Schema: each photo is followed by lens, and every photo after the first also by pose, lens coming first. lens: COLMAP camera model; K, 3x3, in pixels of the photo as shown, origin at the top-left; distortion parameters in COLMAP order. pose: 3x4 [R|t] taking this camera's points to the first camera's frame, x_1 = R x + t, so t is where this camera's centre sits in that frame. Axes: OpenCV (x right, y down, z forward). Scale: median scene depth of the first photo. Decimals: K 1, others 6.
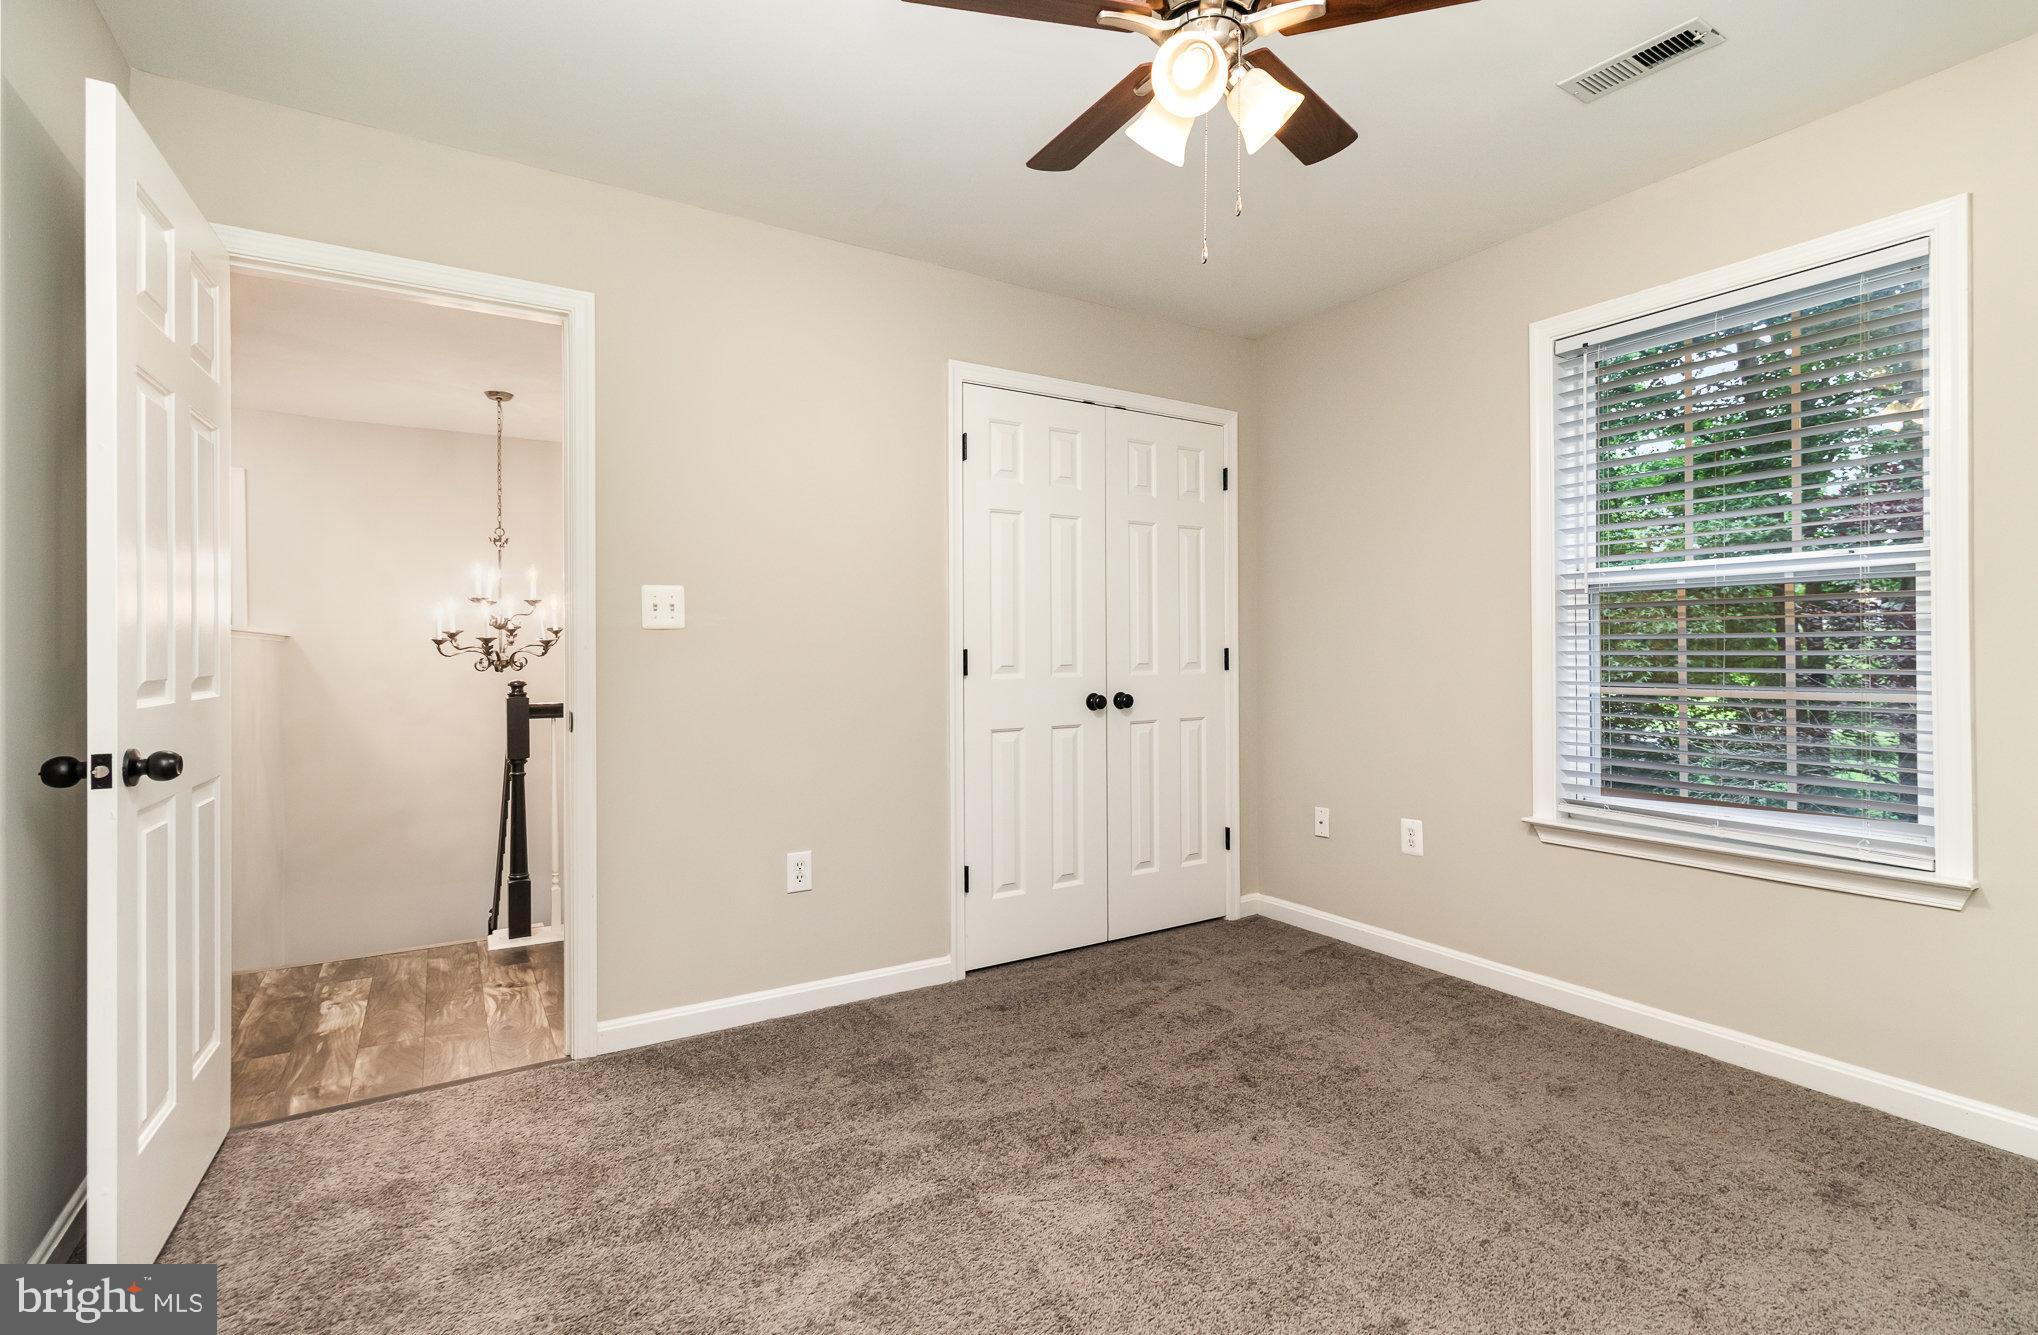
lens RADIAL K [[917.6, 0, 1019.0], [0, 917.6, 667.5], [0, 0, 1]] dist [-0.000116, -0.000020]
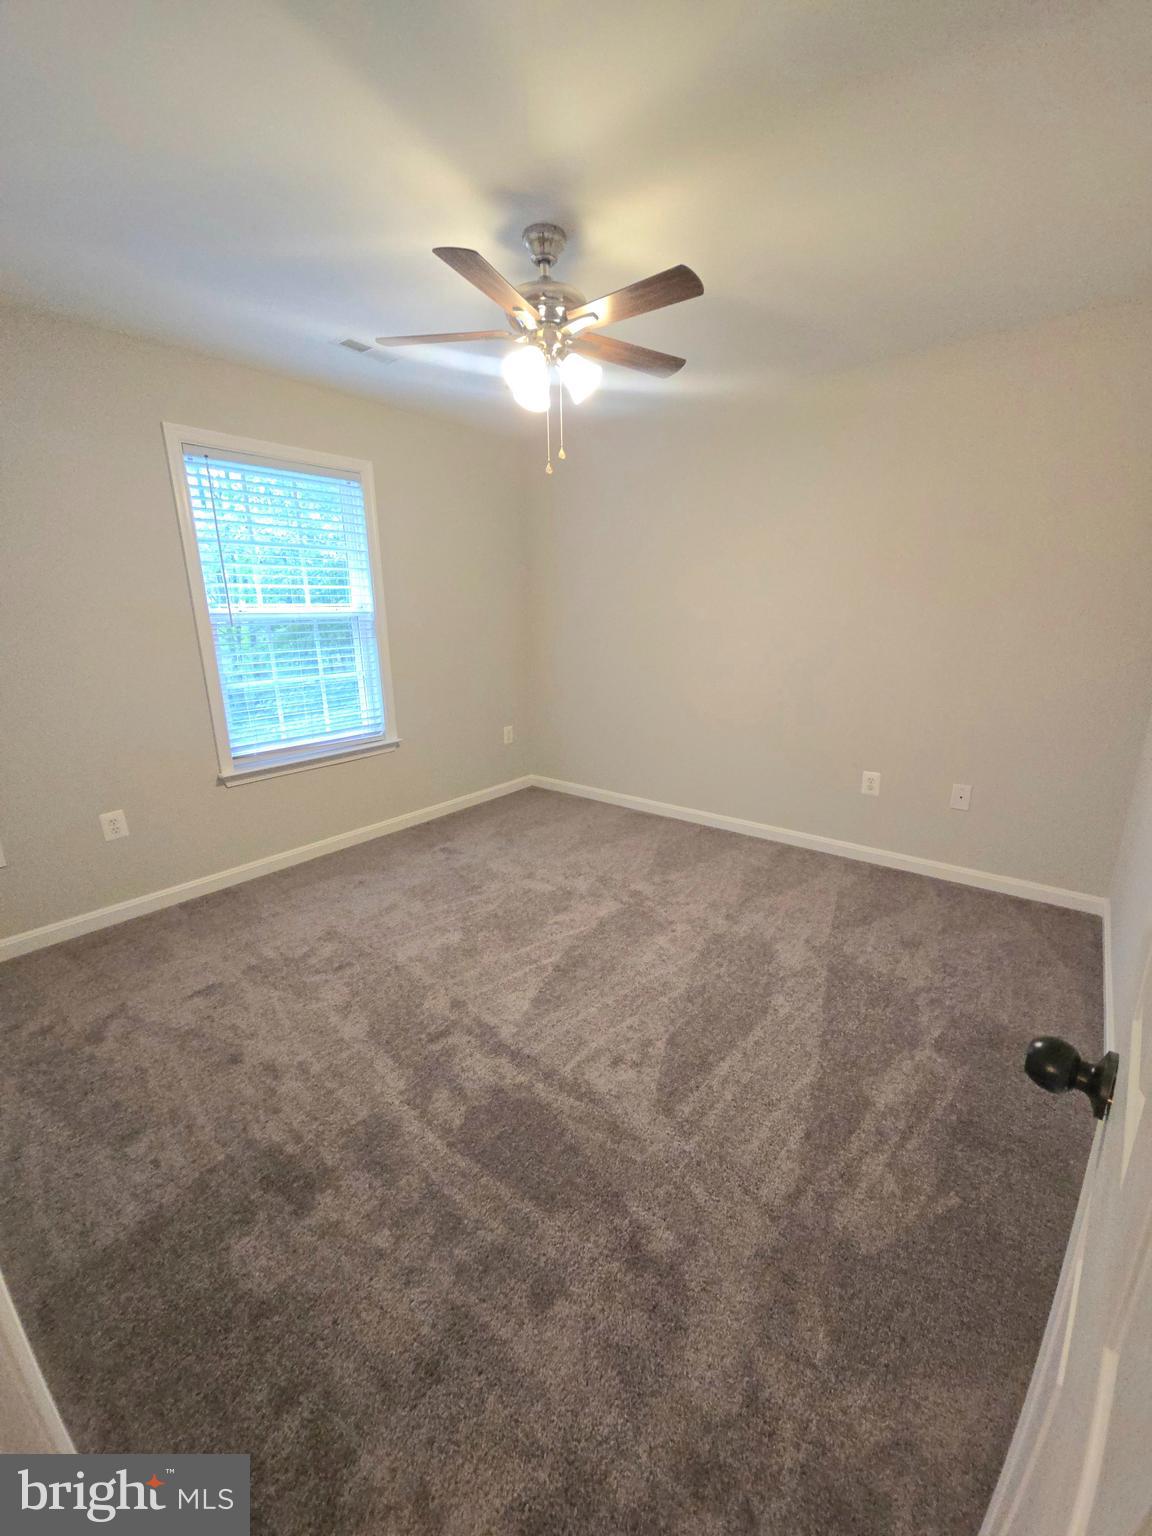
lens RADIAL K [[626.3, 0, 584.6], [0, 626.3, 771.0], [0, 0, 1]] dist [0.011856, -0.007732]
pose [[-0.331919, -0.227873, 0.915371, -0.616981], [0.029365, 0.967417, 0.251478, -0.092917], [-0.942851, 0.110351, -0.314413, 0.740975]]
